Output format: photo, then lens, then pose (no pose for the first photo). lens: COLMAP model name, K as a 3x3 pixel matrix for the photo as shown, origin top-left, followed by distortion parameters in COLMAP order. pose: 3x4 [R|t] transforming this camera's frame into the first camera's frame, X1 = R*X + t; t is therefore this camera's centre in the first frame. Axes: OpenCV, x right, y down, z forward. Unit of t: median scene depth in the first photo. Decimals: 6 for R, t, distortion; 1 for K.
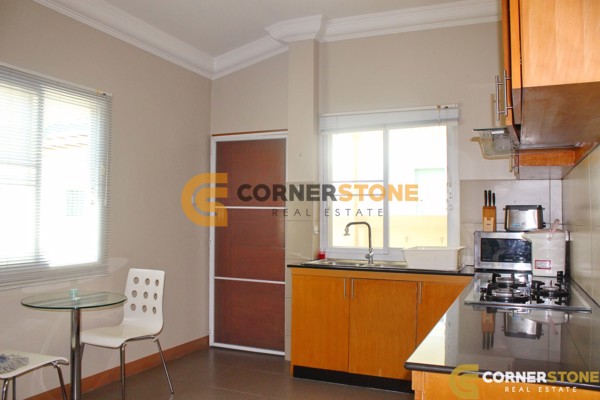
lens RADIAL K [[507.2, 0, 305.0], [0, 507.2, 199.9], [0, 0, 1]] dist [-0.157046, 0.132888]
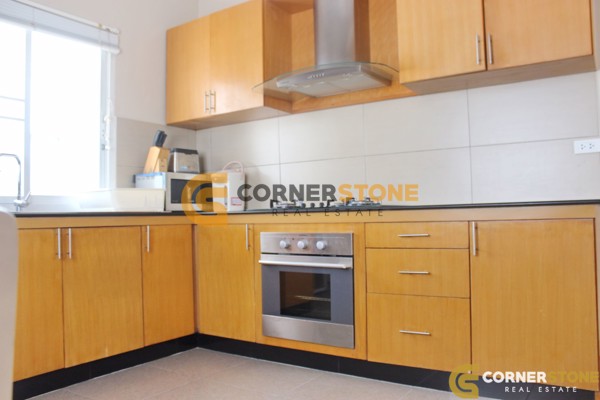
lens RADIAL K [[507.2, 0, 305.0], [0, 507.2, 199.9], [0, 0, 1]] dist [-0.157046, 0.132888]
pose [[0.195845, 0.010456, 0.980579, -0.504187], [0.002589, 0.999934, -0.011179, 0.124576], [-0.980631, 0.004728, 0.195805, 0.546153]]
